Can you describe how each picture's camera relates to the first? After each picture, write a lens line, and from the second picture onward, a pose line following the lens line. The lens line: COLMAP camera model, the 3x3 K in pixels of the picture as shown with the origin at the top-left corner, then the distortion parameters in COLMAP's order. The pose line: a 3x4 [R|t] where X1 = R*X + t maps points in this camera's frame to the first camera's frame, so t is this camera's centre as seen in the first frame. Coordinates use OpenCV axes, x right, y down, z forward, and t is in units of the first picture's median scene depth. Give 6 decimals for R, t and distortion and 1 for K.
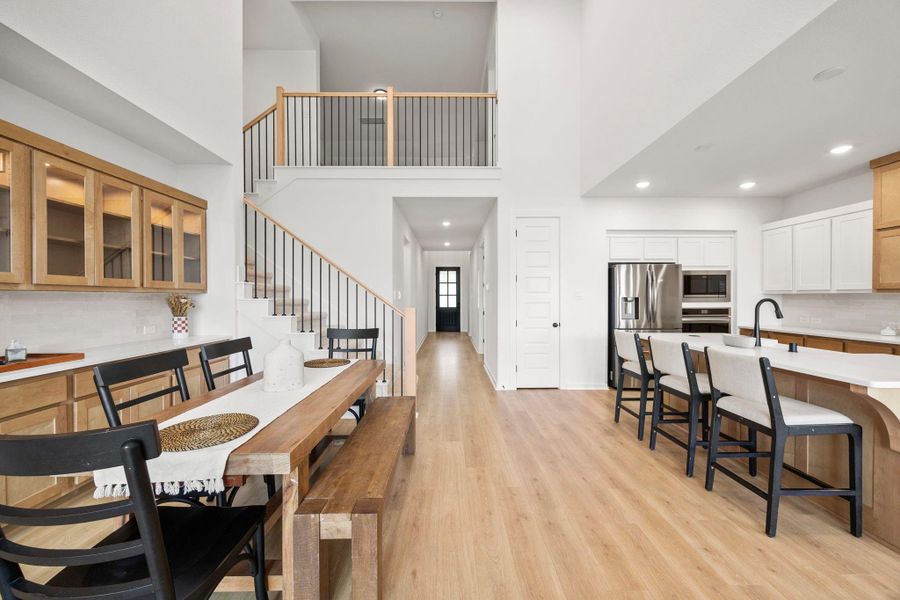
lens RADIAL K [[342.9, 0, 450.0], [0, 342.9, 300.0], [0, 0, 1]] dist [-0.001099, -0.000187]
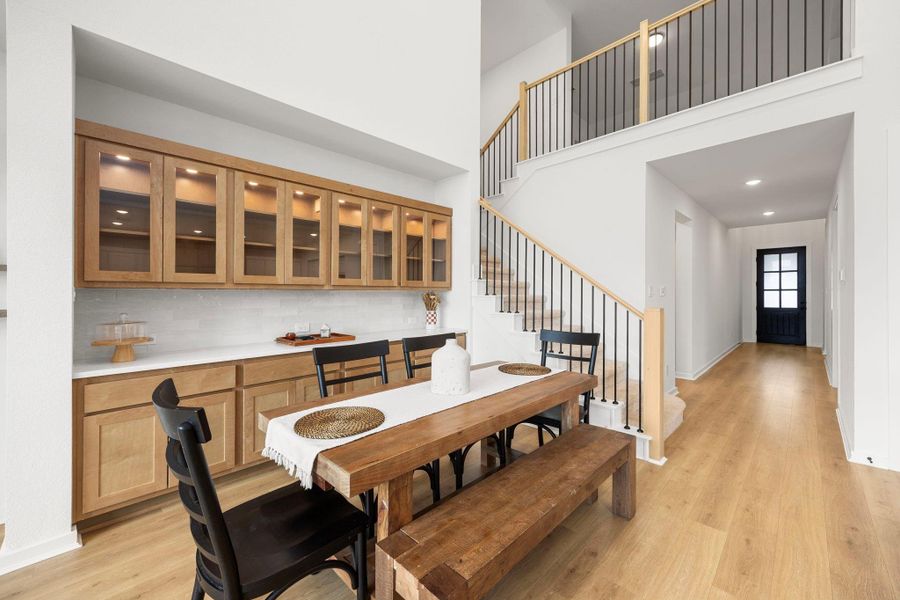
lens RADIAL K [[352.4, 0, 450.8], [0, 352.4, 295.4], [0, 0, 1]] dist [-0.000275, -0.000055]
pose [[0.701961, -0.000637, -0.712215, 0.120891], [-0.001948, 0.999994, -0.002813, -0.000111], [0.712213, 0.003362, 0.701956, 0.197547]]
